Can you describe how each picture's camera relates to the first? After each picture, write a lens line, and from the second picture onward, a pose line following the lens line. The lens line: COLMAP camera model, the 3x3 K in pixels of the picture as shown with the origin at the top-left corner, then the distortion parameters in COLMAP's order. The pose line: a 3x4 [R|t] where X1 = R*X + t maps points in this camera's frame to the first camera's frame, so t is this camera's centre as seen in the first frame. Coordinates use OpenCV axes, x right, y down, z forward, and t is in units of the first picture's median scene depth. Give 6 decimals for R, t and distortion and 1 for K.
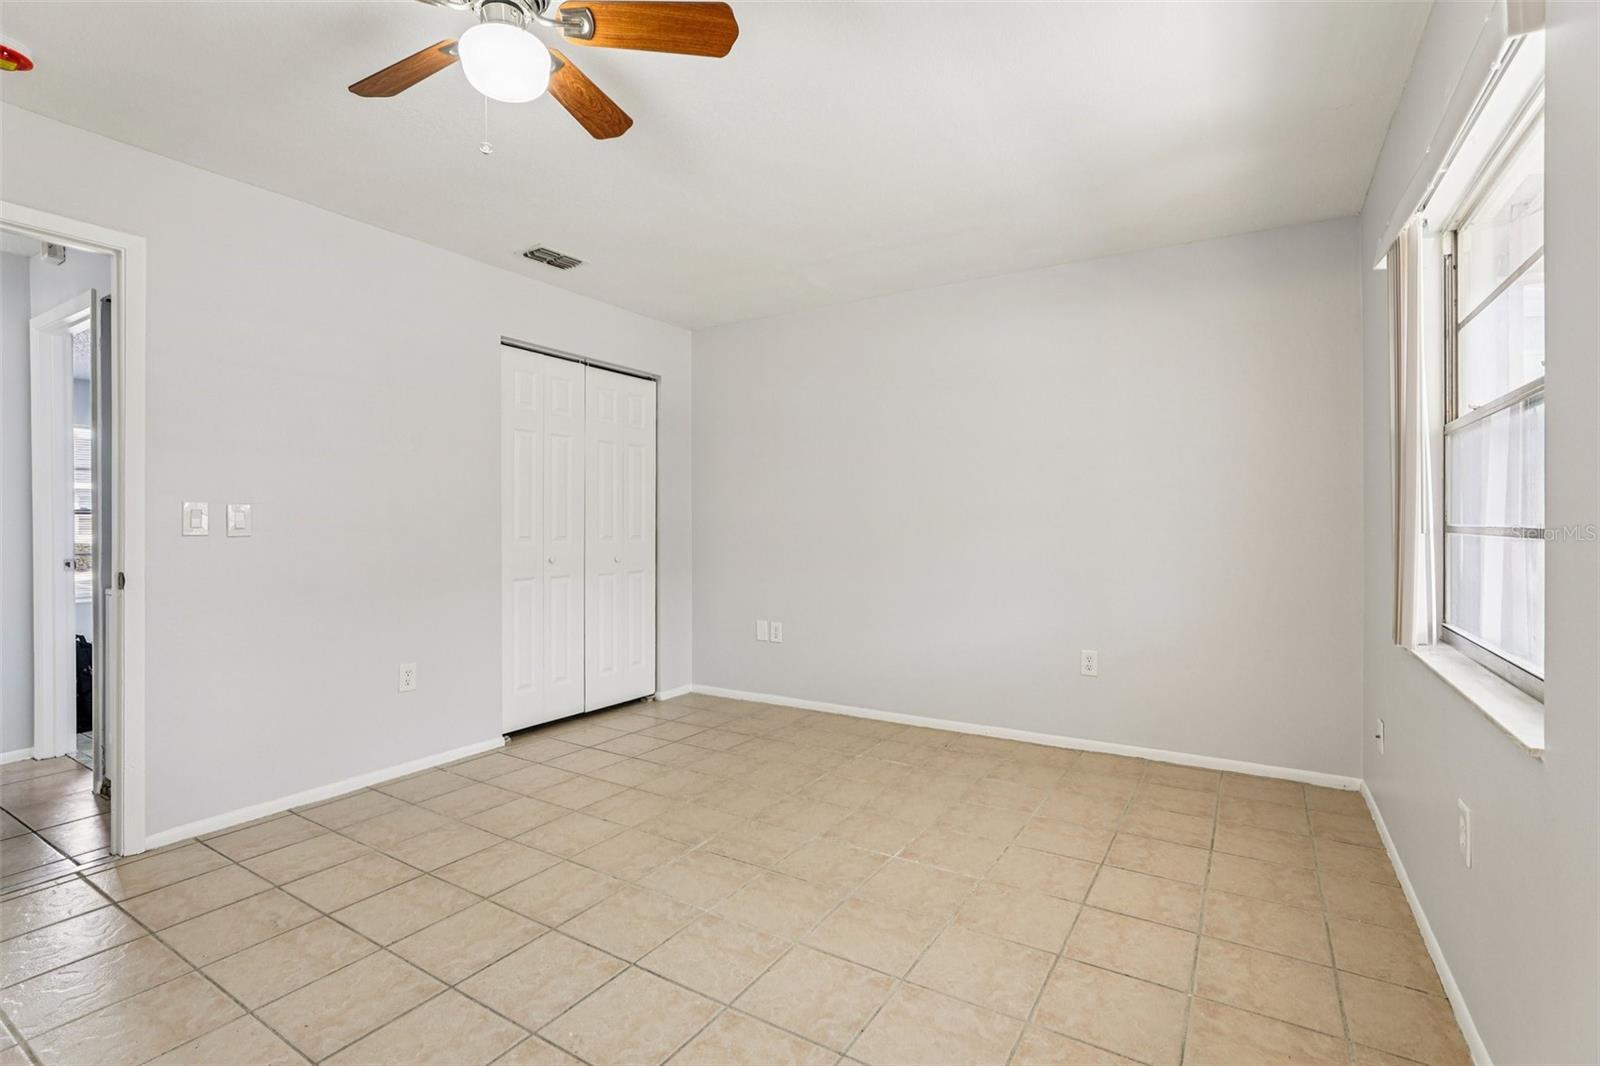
lens RADIAL K [[732.0, 0, 802.4], [0, 732.0, 529.8], [0, 0, 1]] dist [-0.020463, 0.000849]
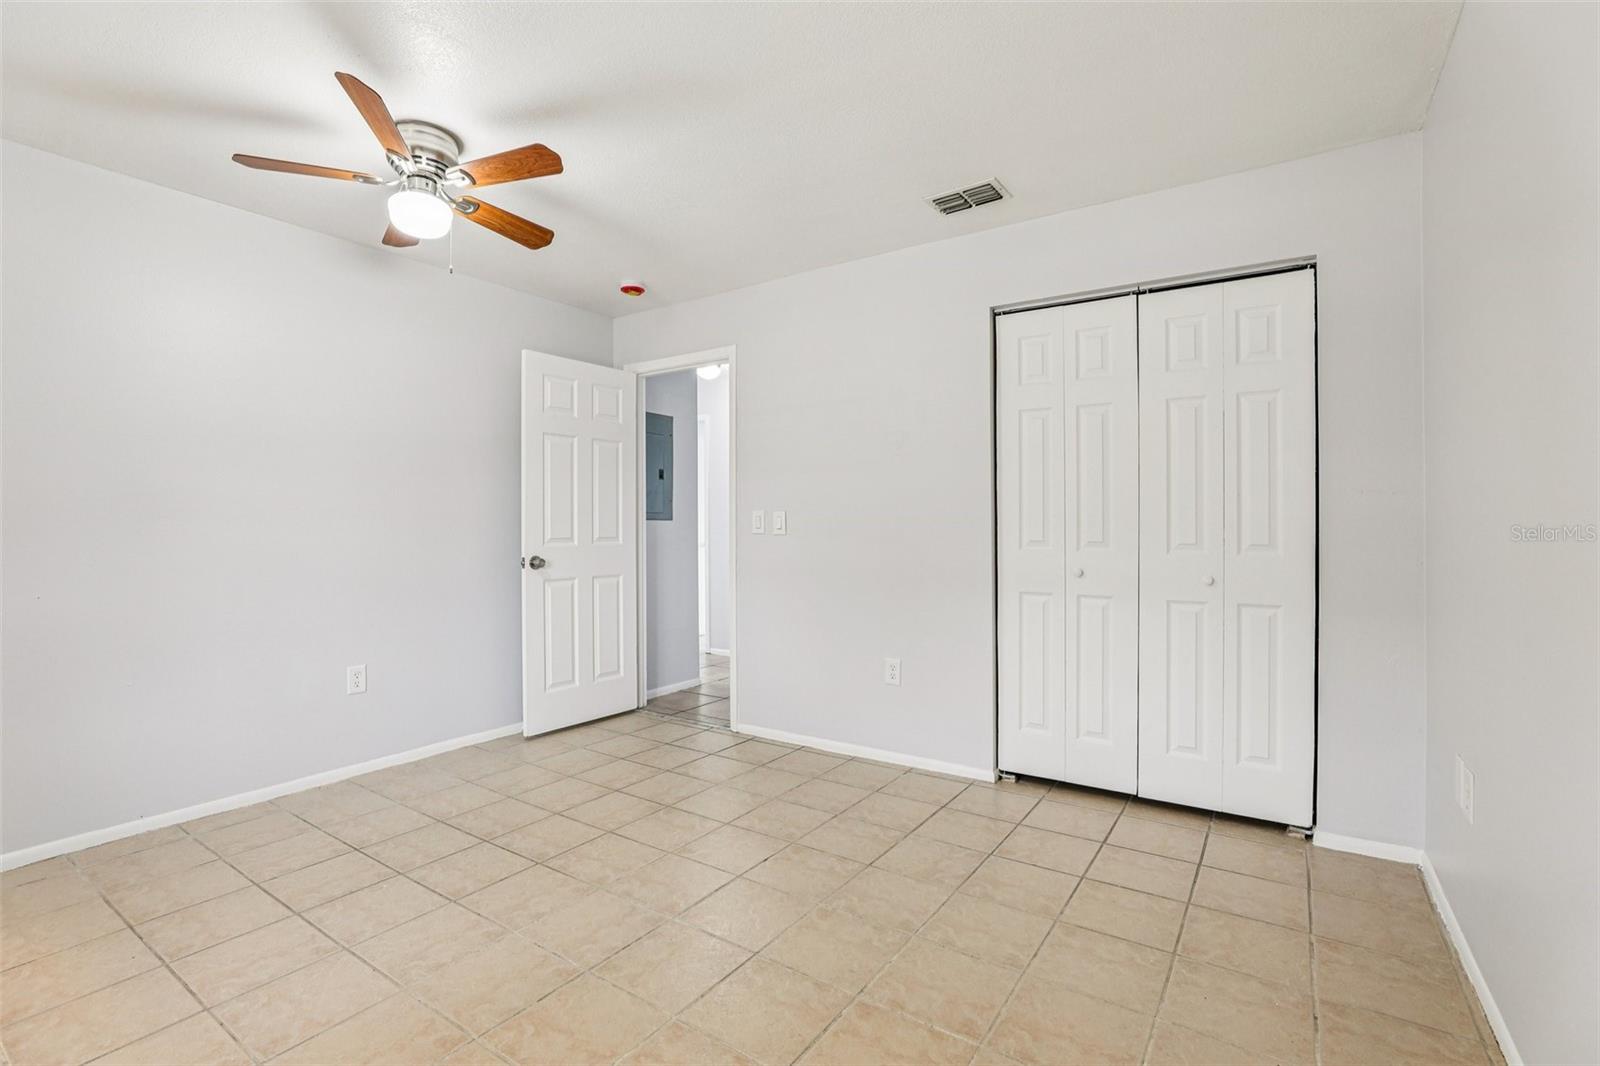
lens RADIAL K [[732.0, 0, 802.0], [0, 732.0, 530.1], [0, 0, 1]] dist [-0.020463, 0.000849]
pose [[-0.040142, 0.004324, -0.999185, 0.516178], [-0.003354, 0.999984, 0.004463, -0.005160], [0.999188, 0.003531, -0.040126, 0.910855]]
